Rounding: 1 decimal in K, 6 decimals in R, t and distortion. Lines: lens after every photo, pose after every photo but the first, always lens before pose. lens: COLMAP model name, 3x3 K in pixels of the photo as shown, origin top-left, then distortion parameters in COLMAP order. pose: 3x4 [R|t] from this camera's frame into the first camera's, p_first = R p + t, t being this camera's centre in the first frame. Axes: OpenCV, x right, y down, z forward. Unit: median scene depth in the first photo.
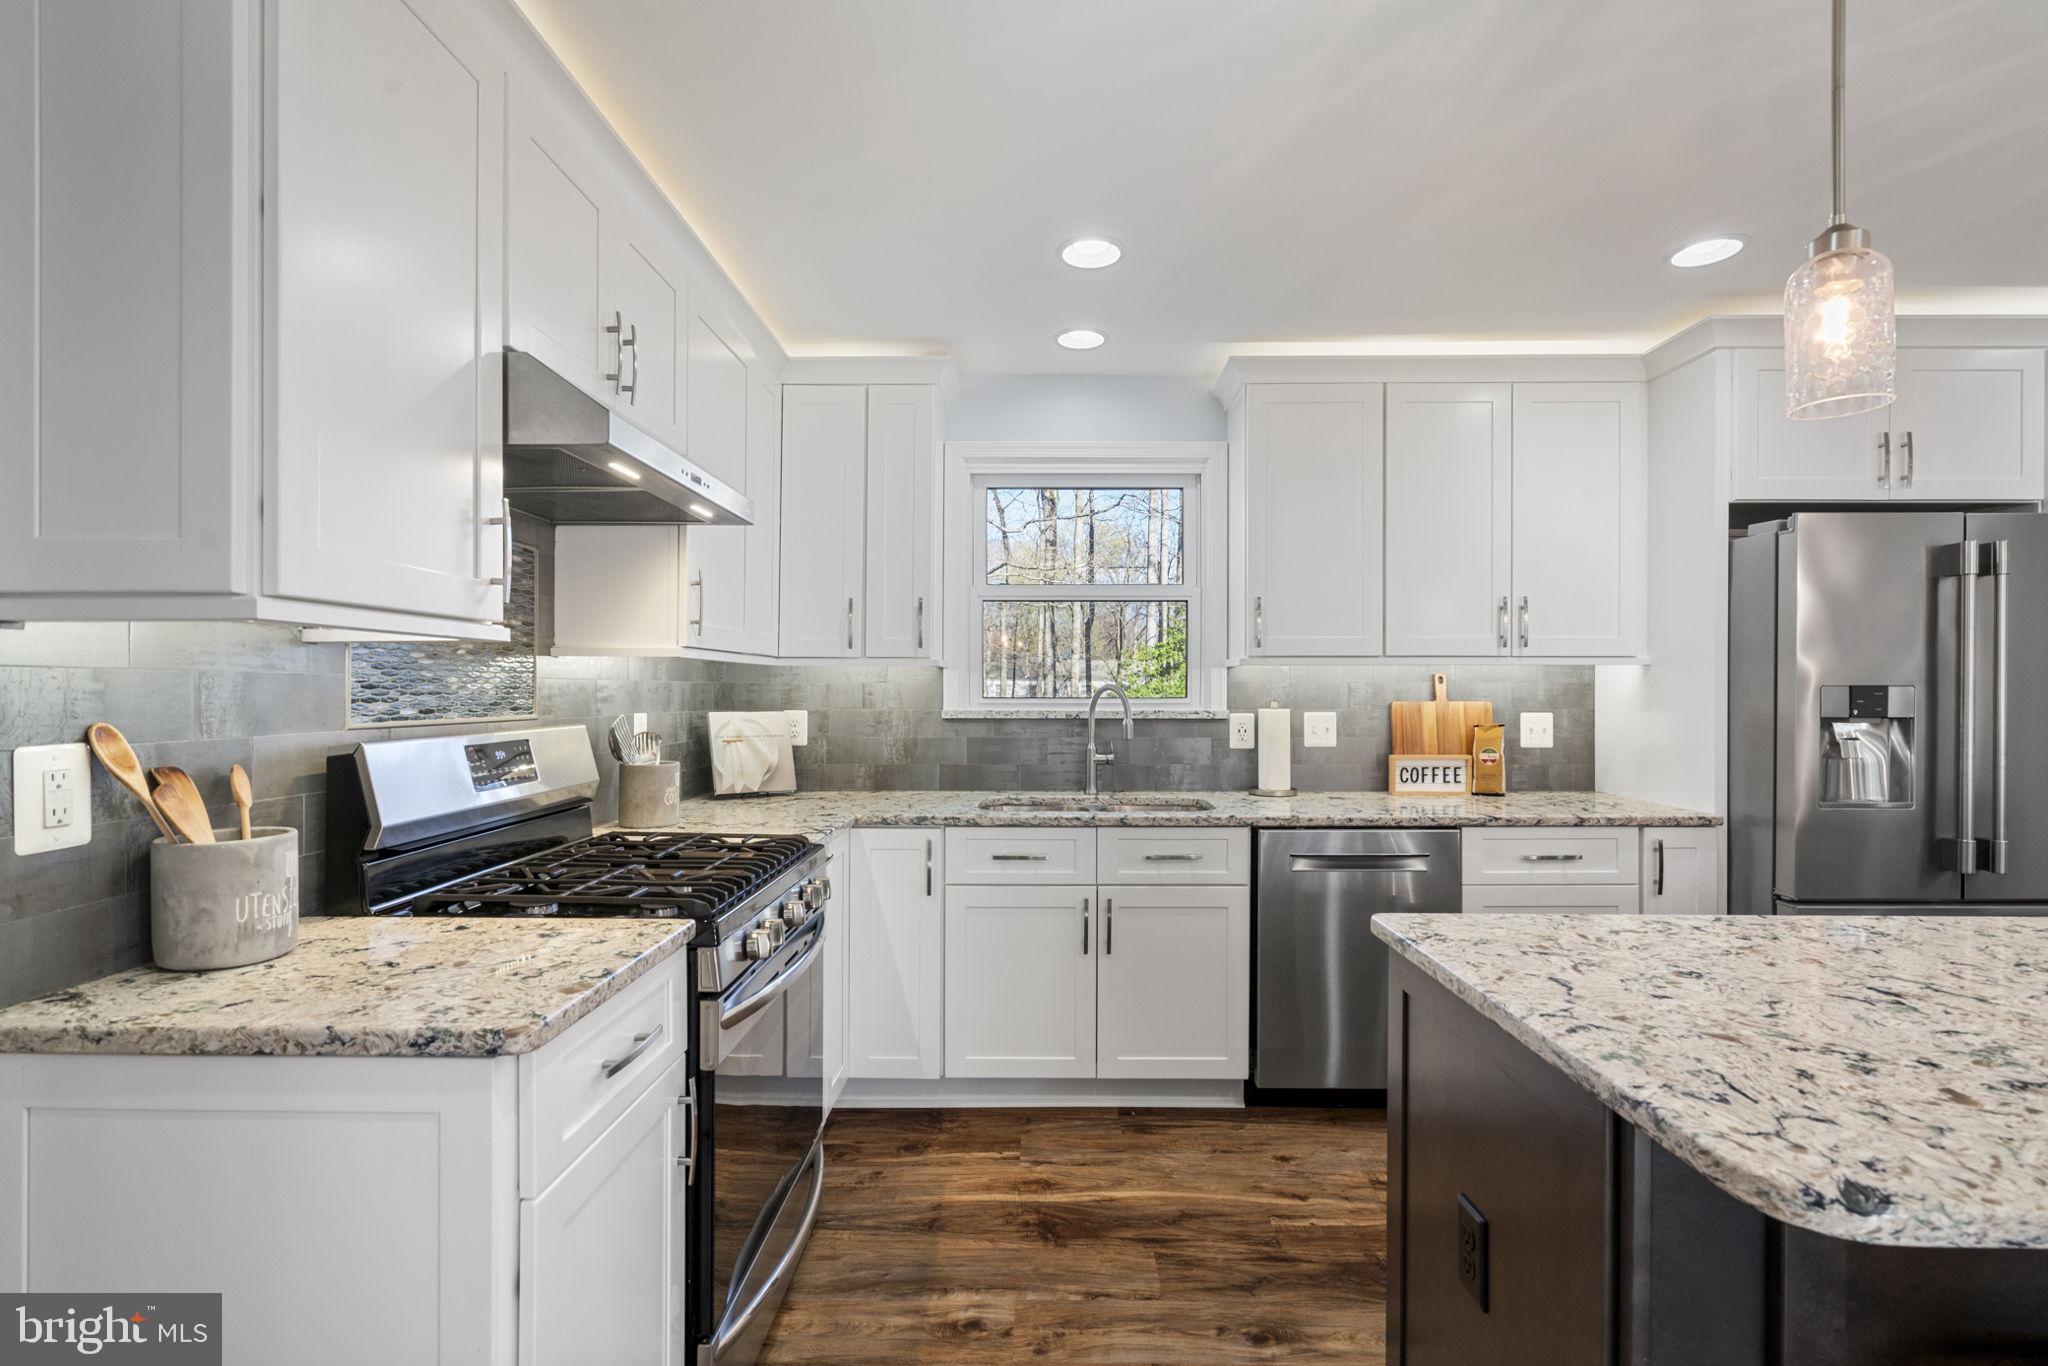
lens RADIAL K [[934.1, 0, 1036.0], [0, 934.1, 692.8], [0, 0, 1]] dist [-0.002993, 0.000079]
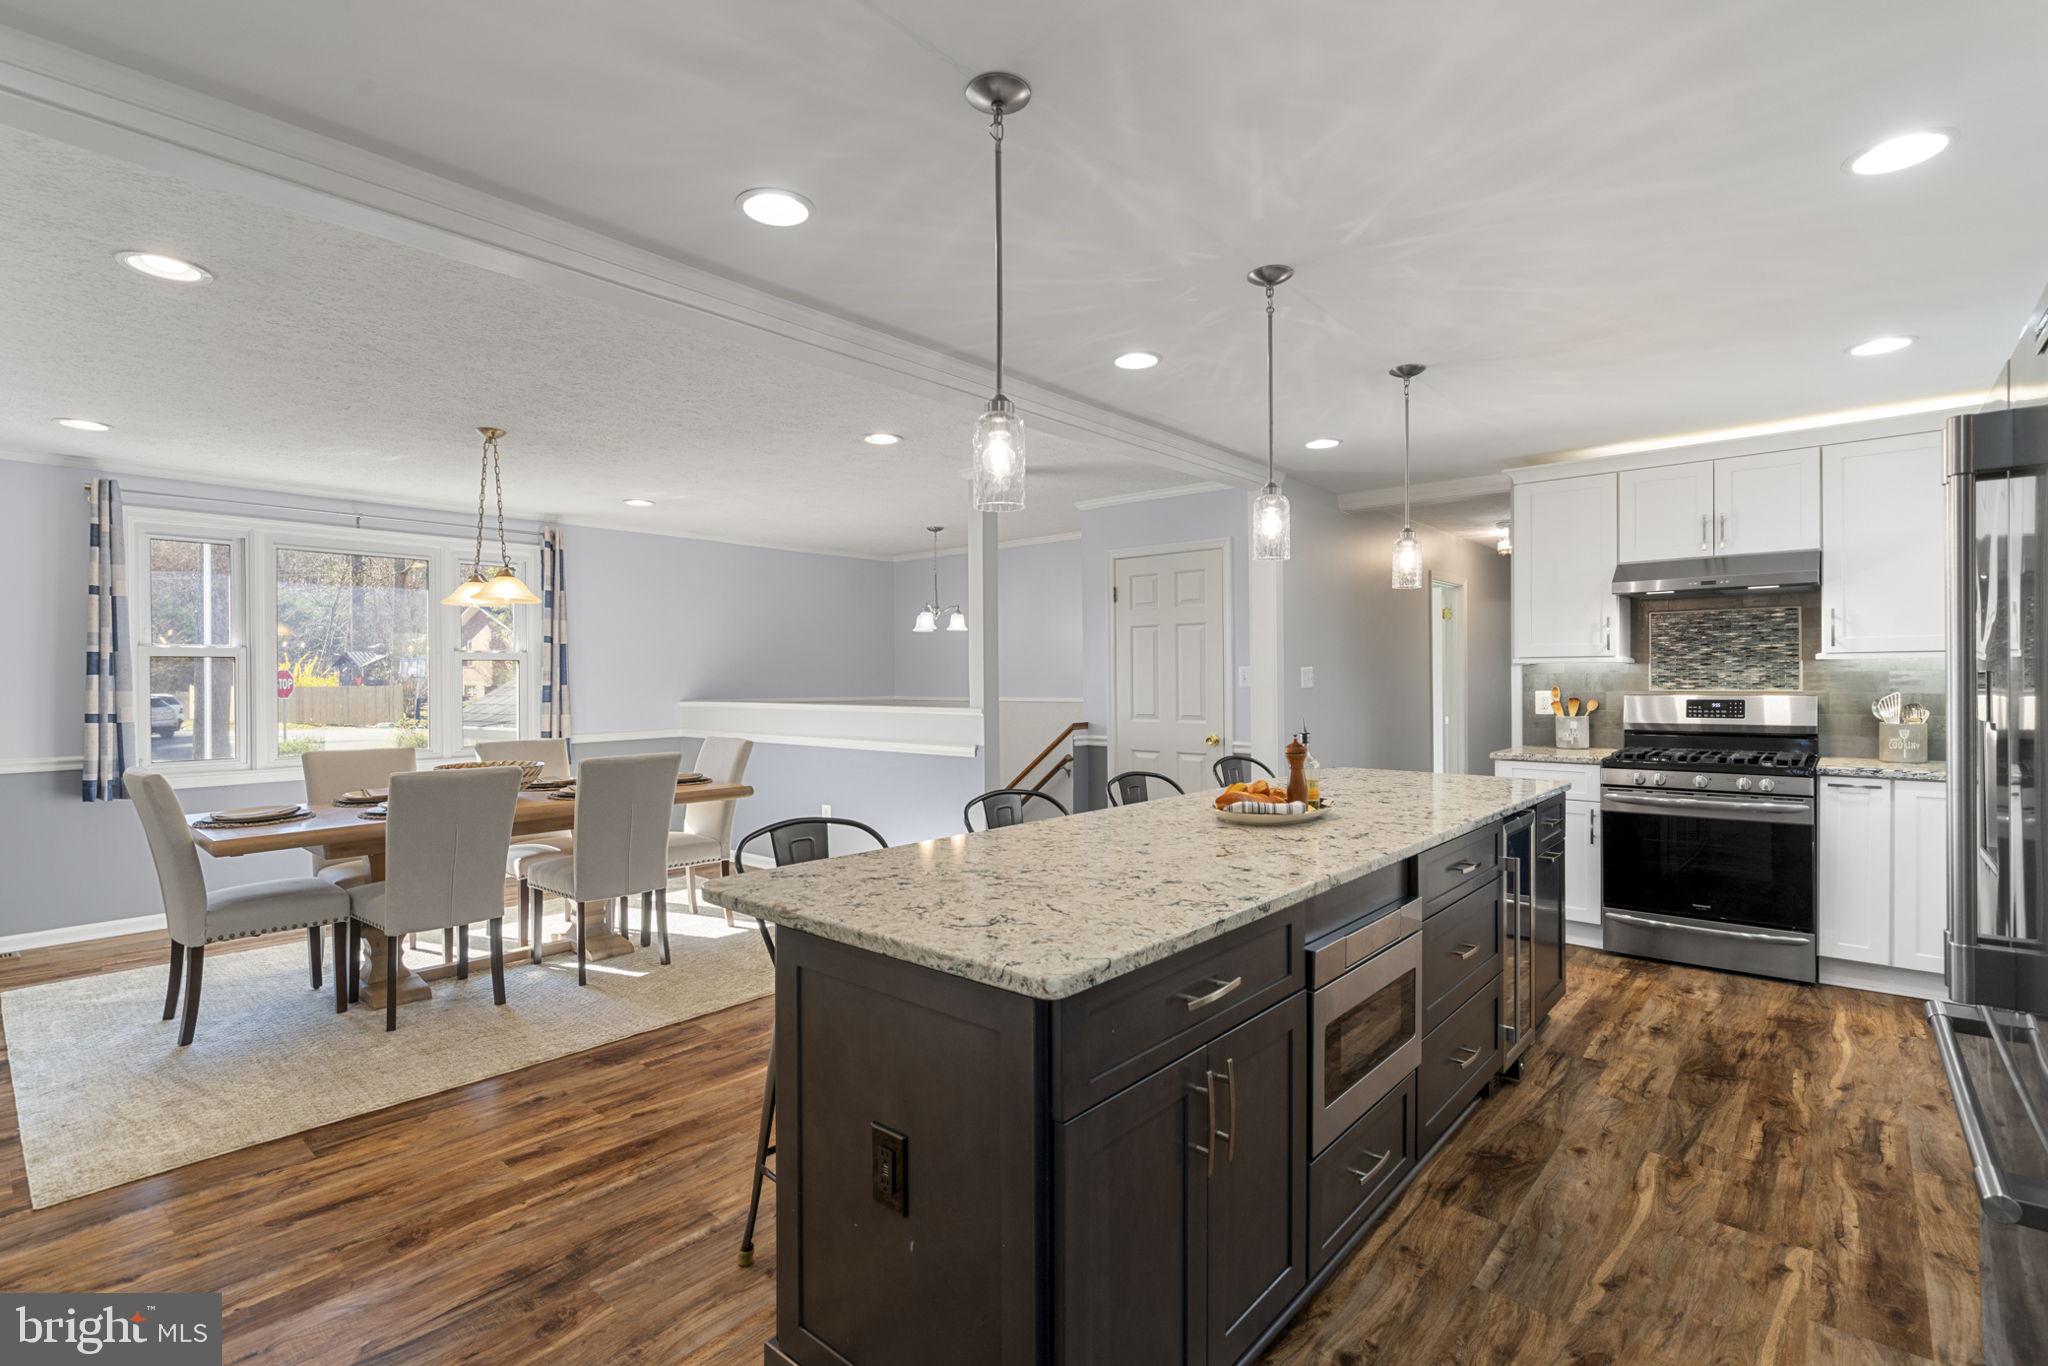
lens RADIAL K [[947.6, 0, 1020.7], [0, 947.6, 685.3], [0, 0, 1]] dist [-0.004620, -0.000199]
pose [[-0.654563, 0.007038, -0.755975, 1.450529], [0.003659, 0.999974, 0.006141, -0.003749], [0.755999, 0.001254, -0.654572, 0.744467]]
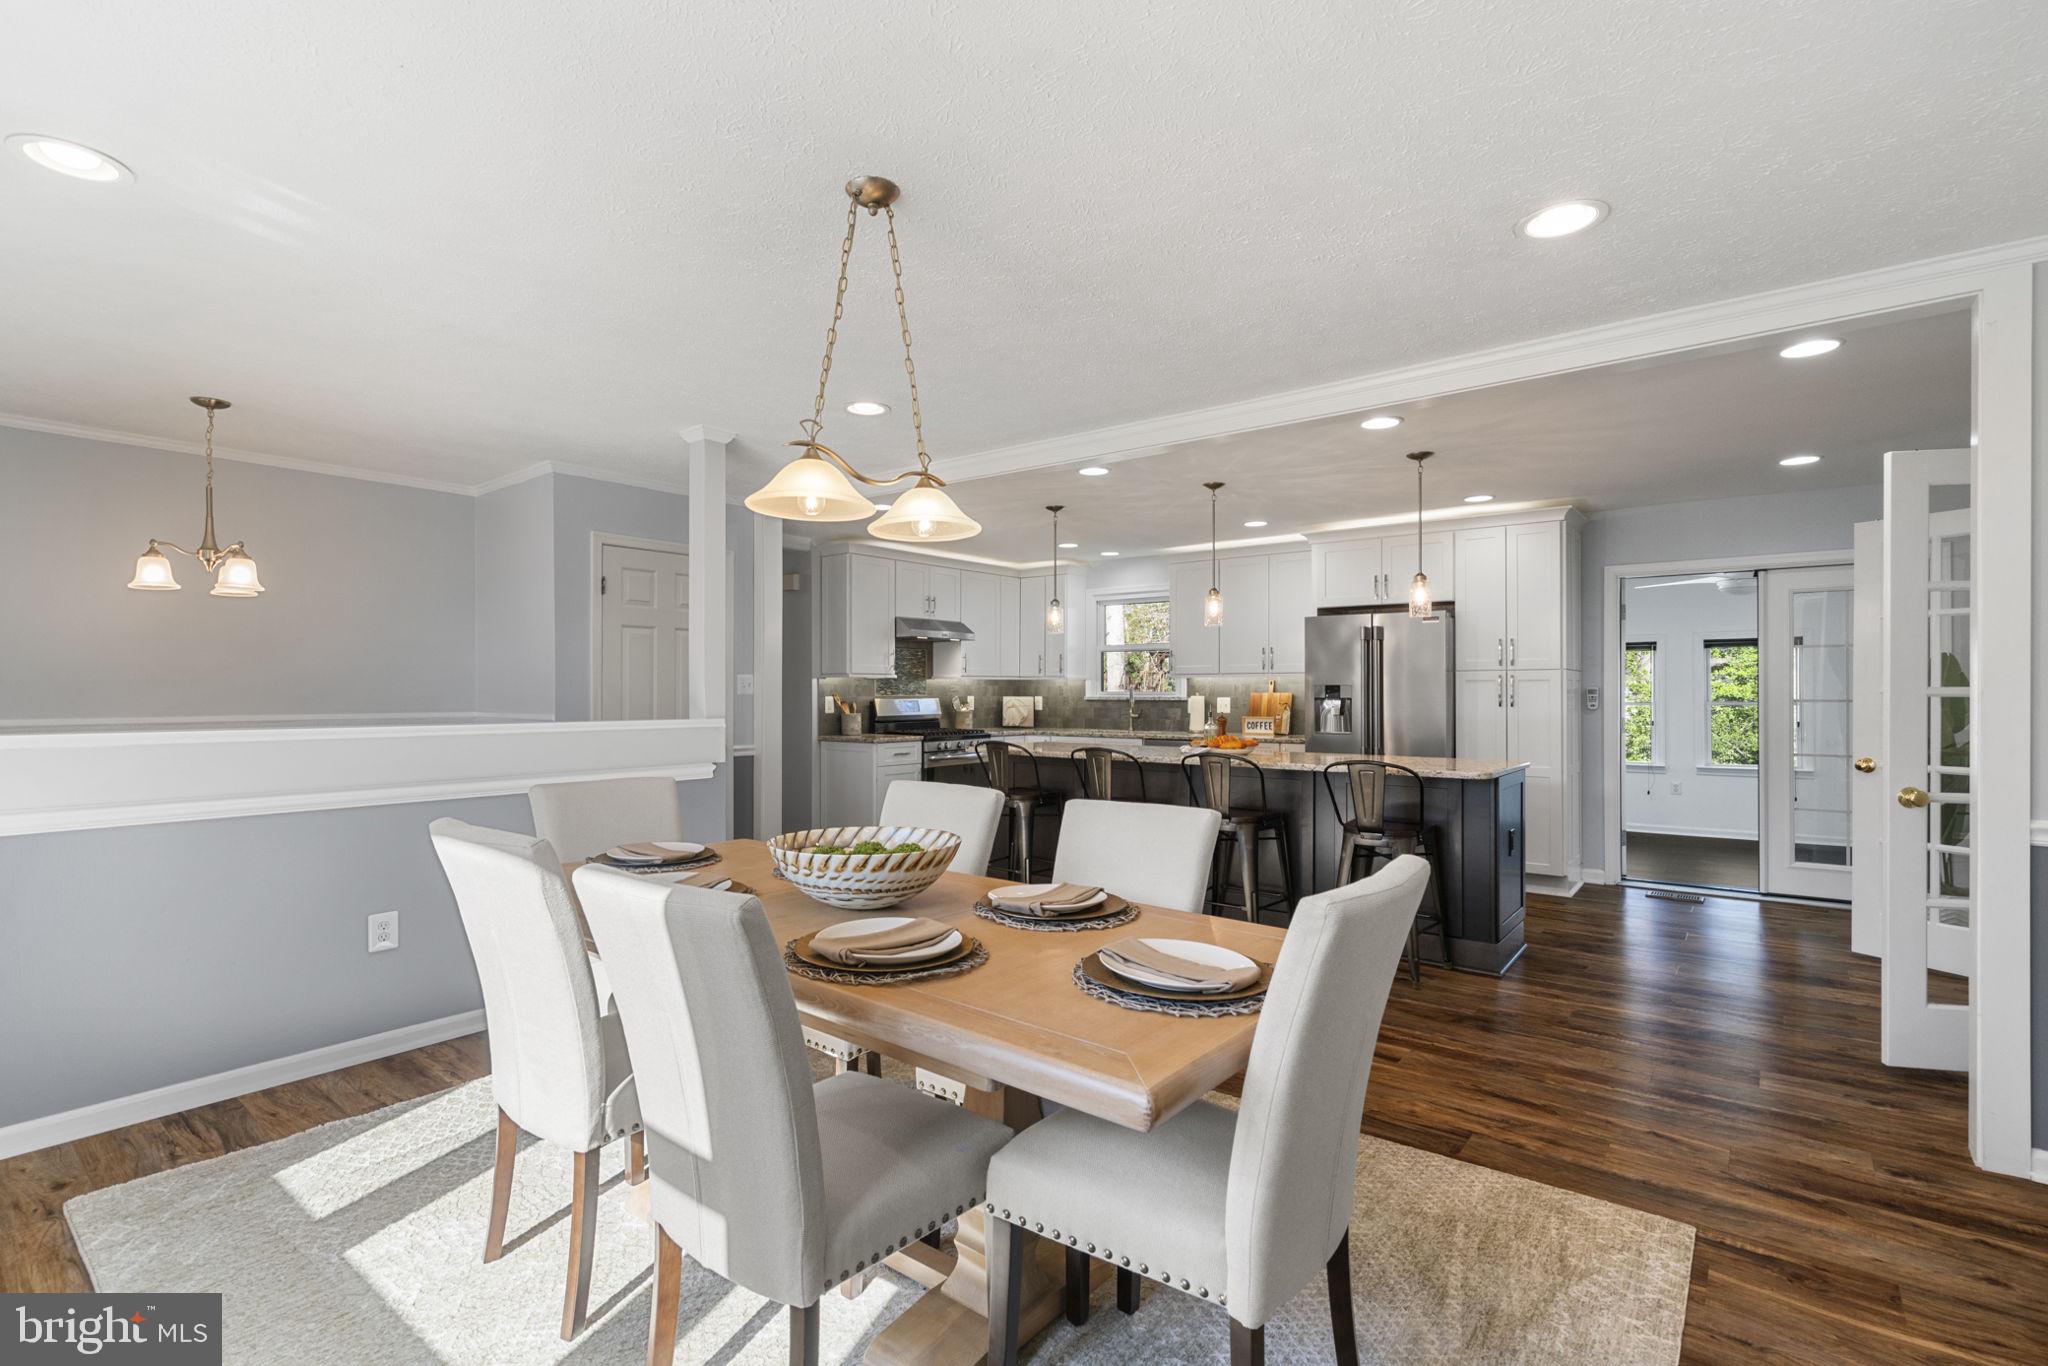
lens RADIAL K [[947.6, 0, 1020.7], [0, 947.6, 685.3], [0, 0, 1]] dist [-0.004620, -0.000199]
pose [[0.787806, -0.005102, -0.615903, 1.440561], [-0.000242, 0.999963, -0.008593, 0.011516], [0.615924, 0.006919, 0.787775, -1.199663]]
